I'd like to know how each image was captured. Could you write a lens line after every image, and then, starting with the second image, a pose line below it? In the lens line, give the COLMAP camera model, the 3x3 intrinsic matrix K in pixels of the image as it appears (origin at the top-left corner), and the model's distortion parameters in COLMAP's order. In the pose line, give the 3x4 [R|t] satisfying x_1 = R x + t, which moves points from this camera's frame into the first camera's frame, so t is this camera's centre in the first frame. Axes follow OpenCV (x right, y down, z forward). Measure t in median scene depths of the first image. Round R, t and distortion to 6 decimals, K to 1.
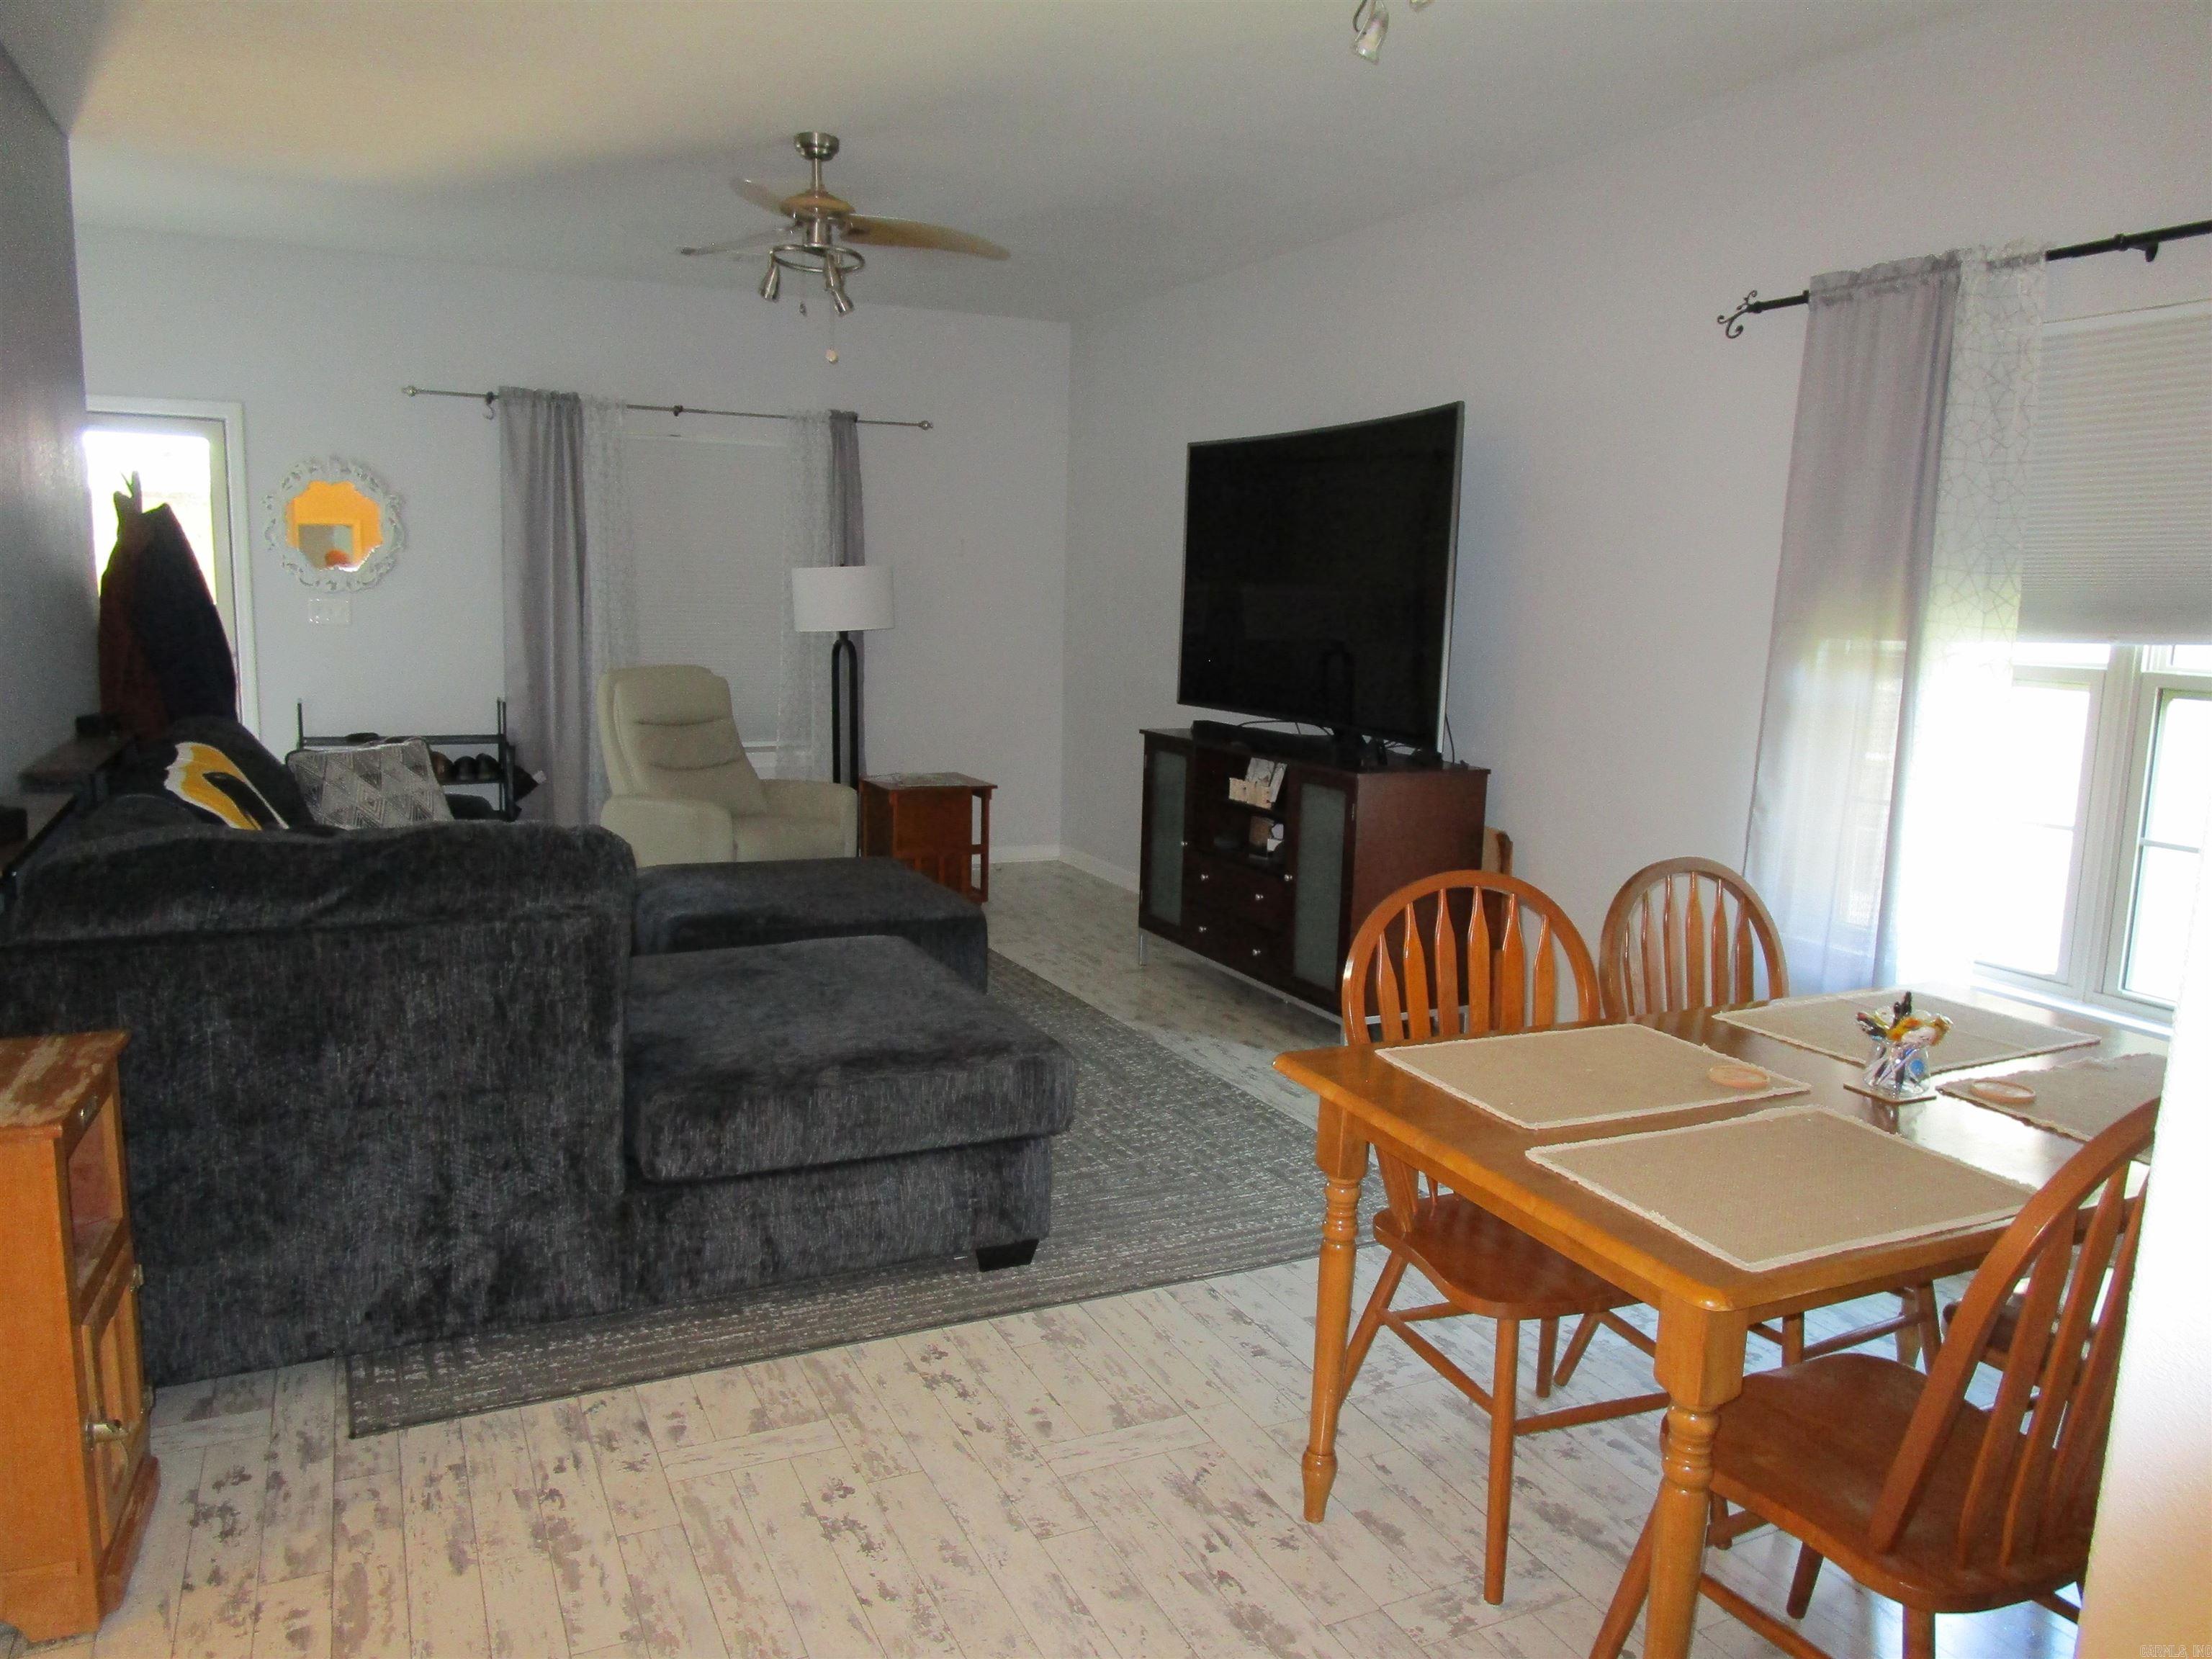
lens RADIAL K [[1579.0, 0, 1106.0], [0, 1579.0, 829.5], [0, 0, 1]] dist [-0.036661, 0.012731]
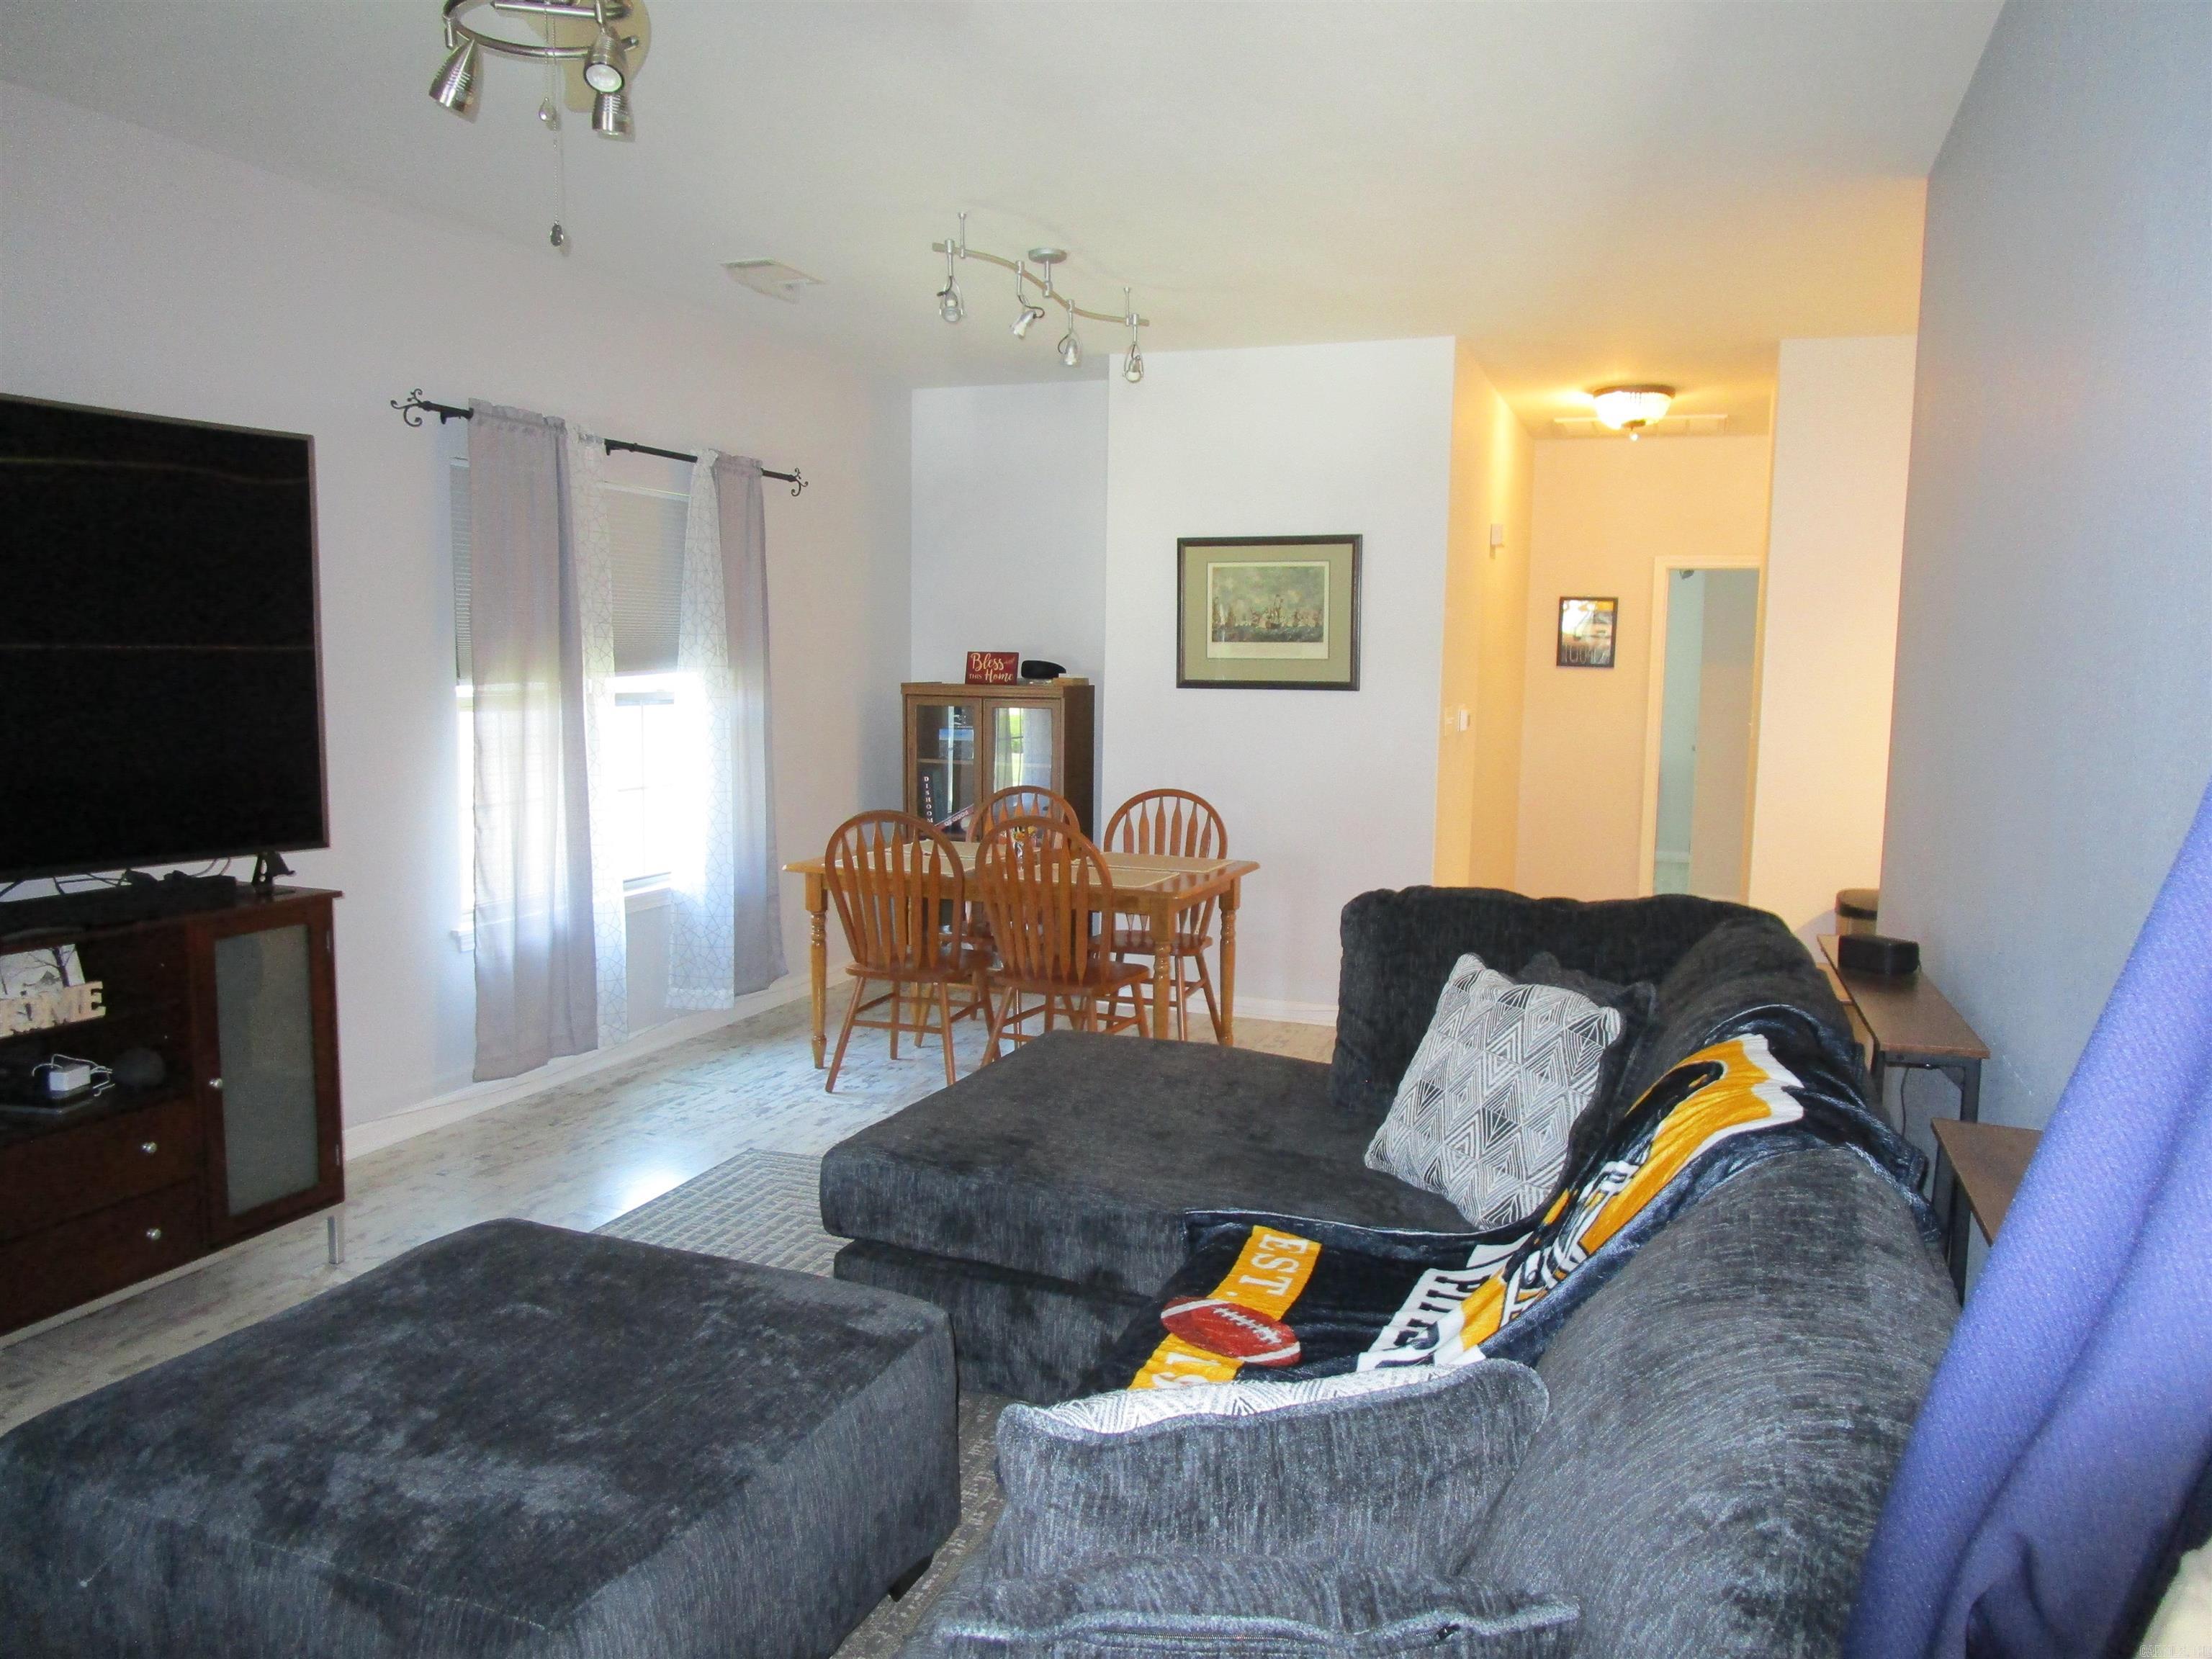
lens RADIAL K [[1579.0, 0, 1106.0], [0, 1579.0, 829.5], [0, 0, 1]] dist [-0.036661, 0.012731]
pose [[-0.695954, -0.108329, 0.709868, -0.509930], [0.084448, 0.969349, 0.230719, -0.163819], [-0.713103, 0.220517, -0.665474, 0.953411]]
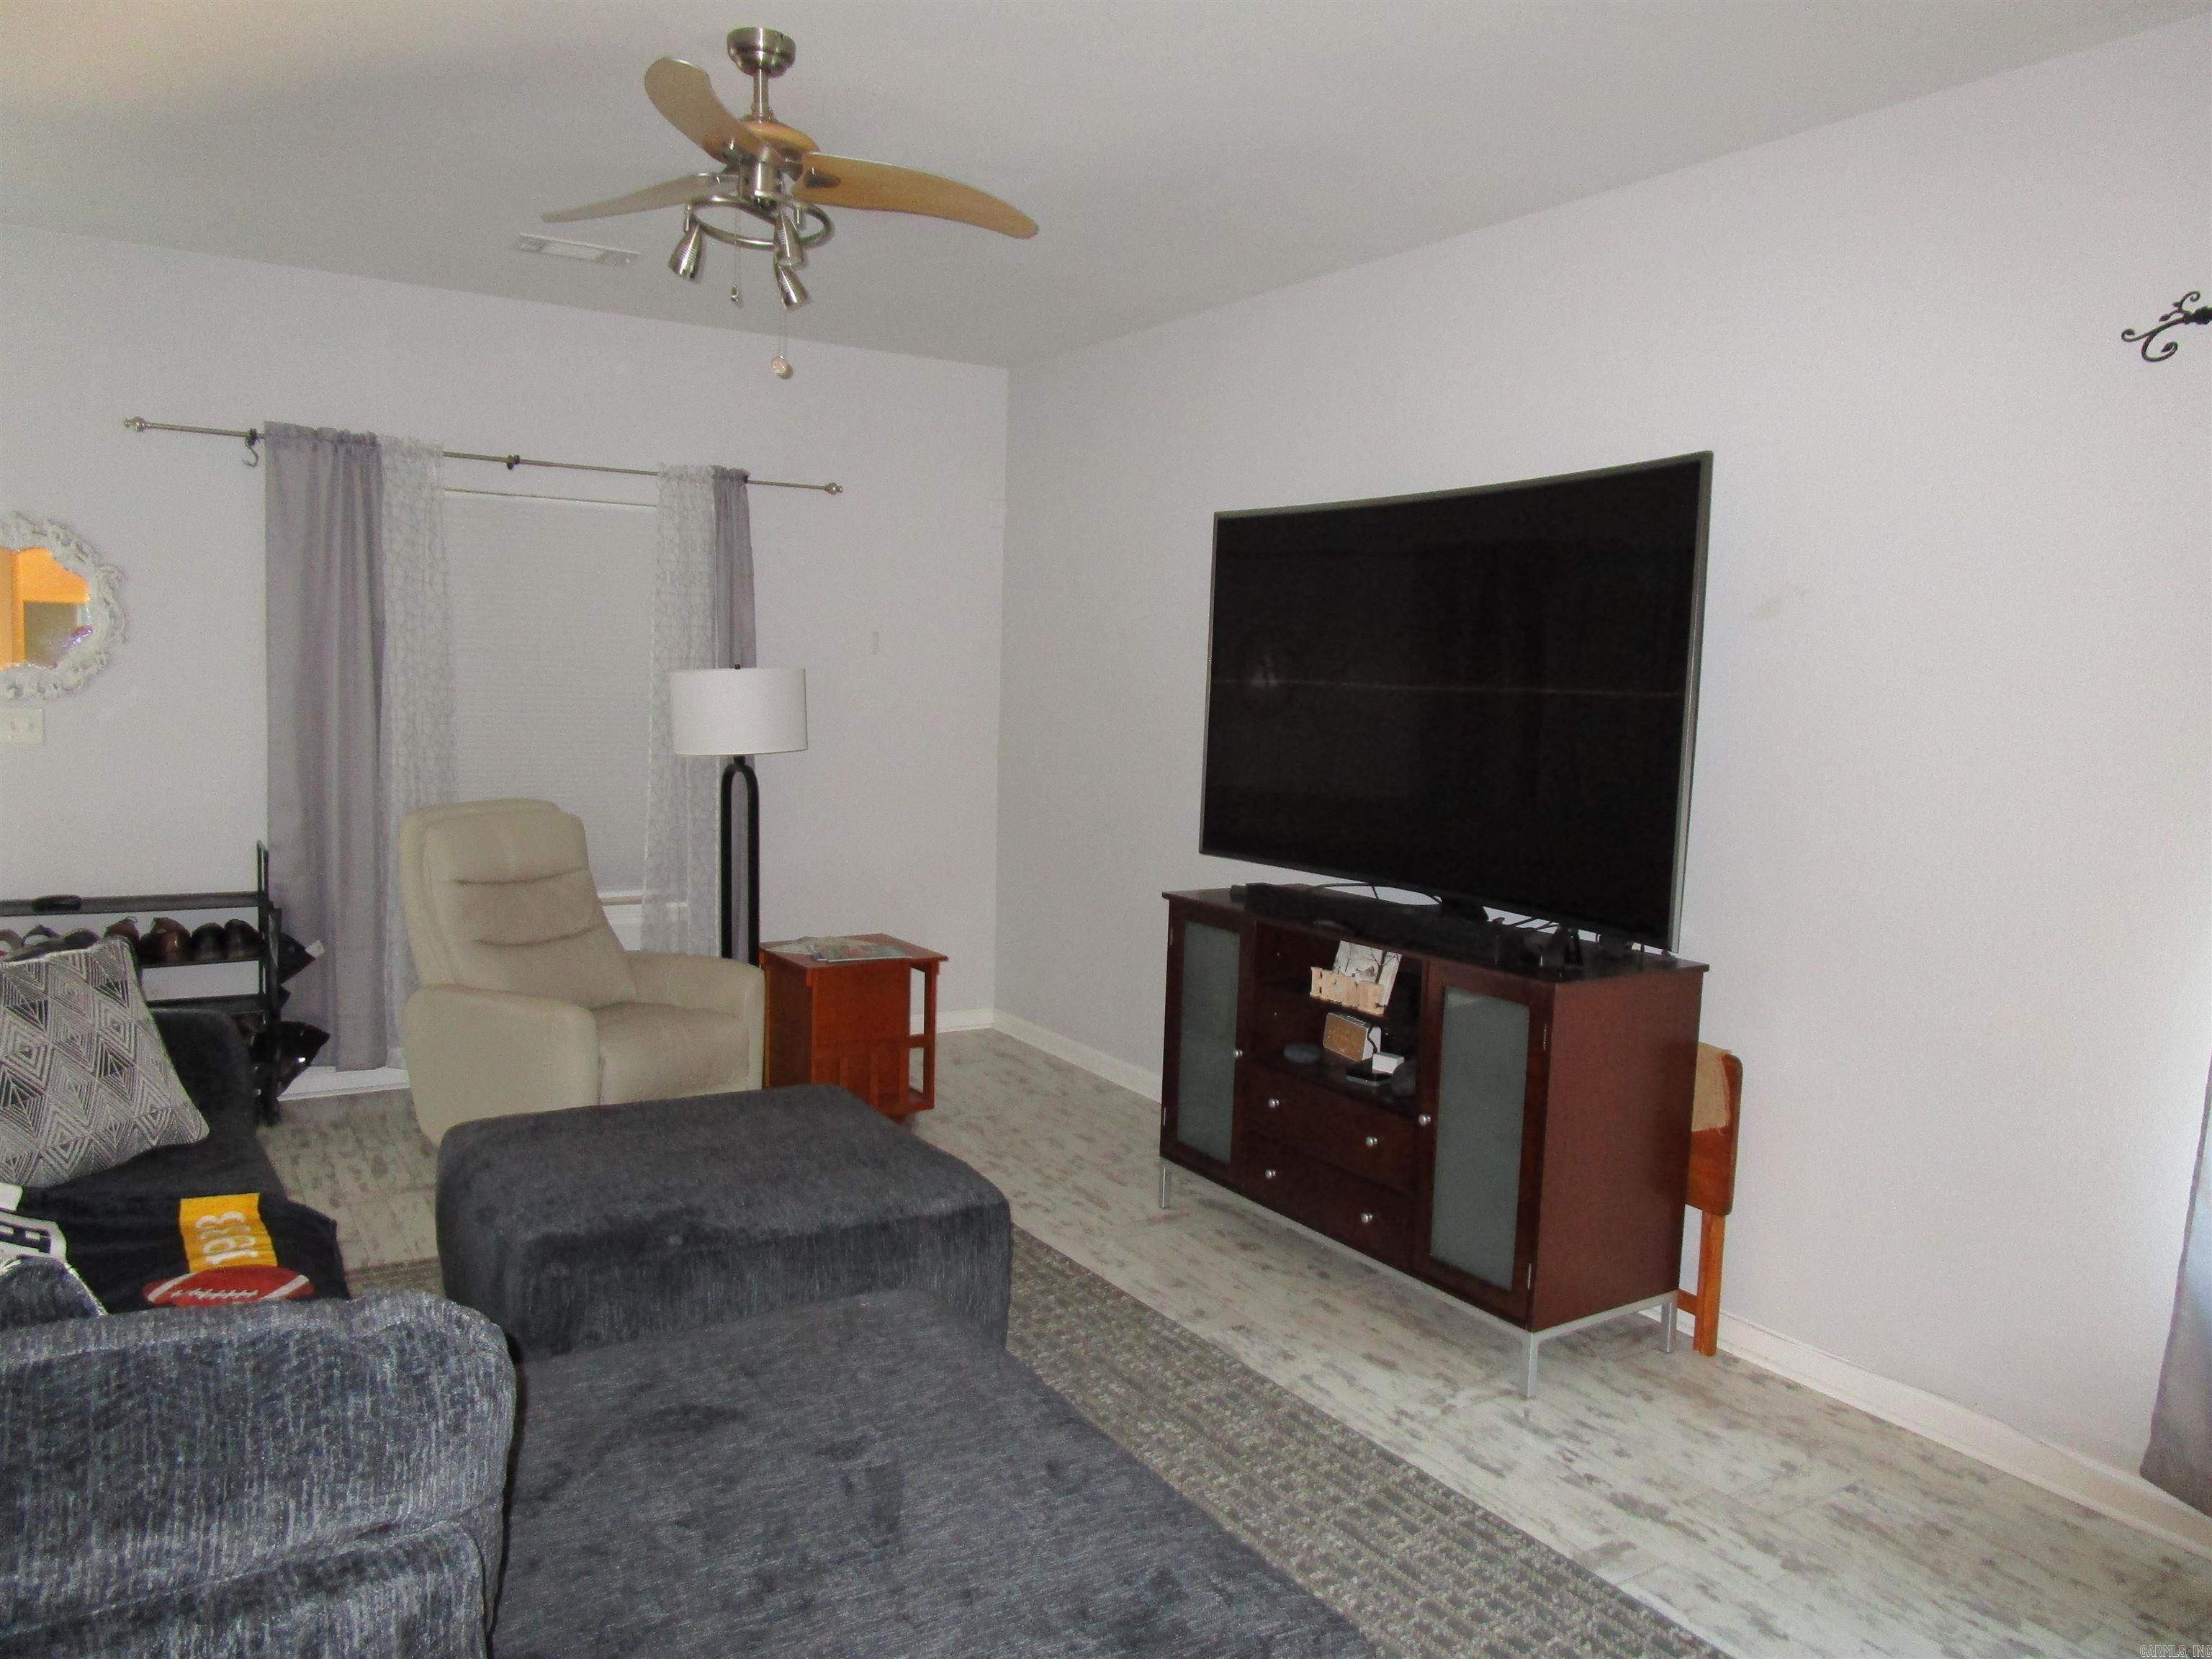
lens RADIAL K [[1579.0, 0, 1106.0], [0, 1579.0, 829.5], [0, 0, 1]] dist [-0.036661, 0.012731]
pose [[0.993111, -0.006299, 0.117006, -0.088898], [0.012545, 0.998531, -0.052720, -0.052476], [-0.116502, 0.053825, 0.991731, 0.257205]]
